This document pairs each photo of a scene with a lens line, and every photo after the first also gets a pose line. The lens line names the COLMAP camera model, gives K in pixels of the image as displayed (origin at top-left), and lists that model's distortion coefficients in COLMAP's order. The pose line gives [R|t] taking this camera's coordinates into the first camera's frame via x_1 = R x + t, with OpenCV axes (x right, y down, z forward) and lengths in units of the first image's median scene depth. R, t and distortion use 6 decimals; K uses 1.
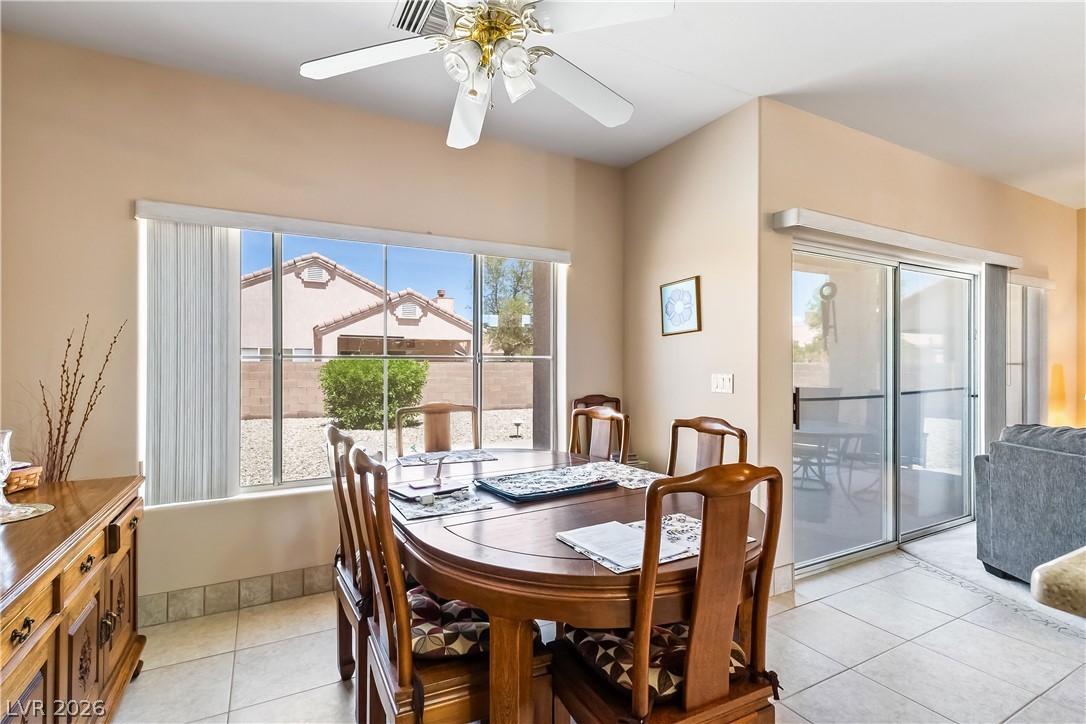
lens RADIAL K [[519.2, 0, 545.2], [0, 519.2, 360.3], [0, 0, 1]] dist [0.003166, 0.000349]
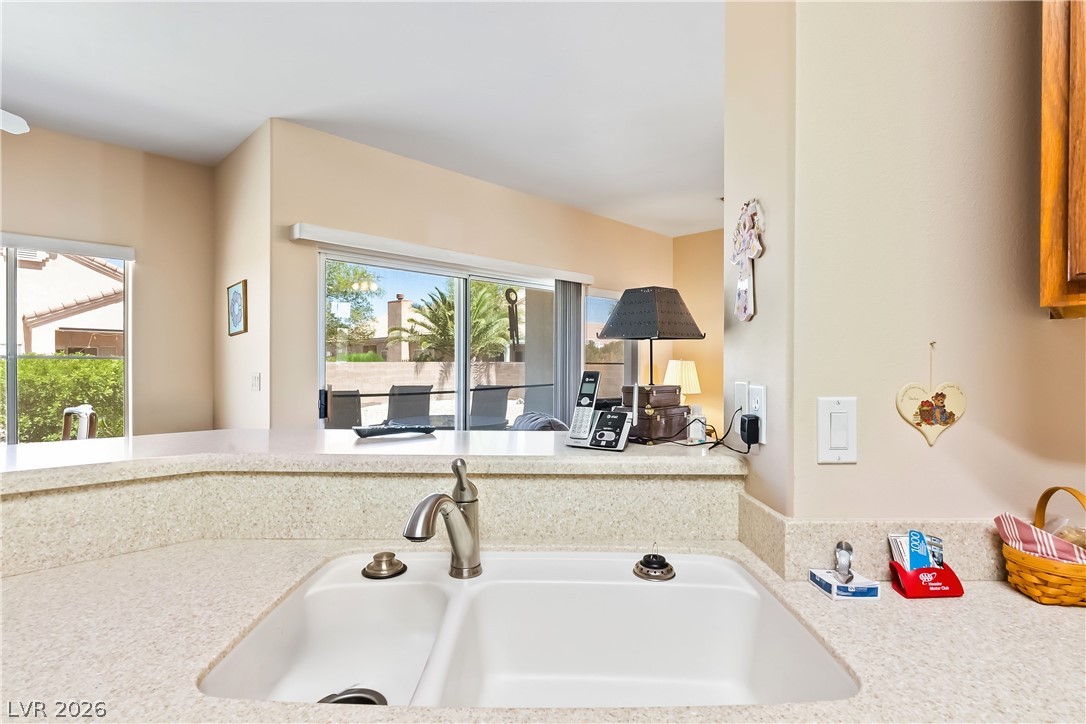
lens RADIAL K [[547.5, 0, 539.0], [0, 547.5, 364.3], [0, 0, 1]] dist [0.004016, 0.000051]
pose [[0.960083, 0.000854, 0.279714, 0.488928], [-0.003136, 0.999965, 0.007708, -0.000803], [-0.279698, -0.008278, 0.960052, -0.203721]]
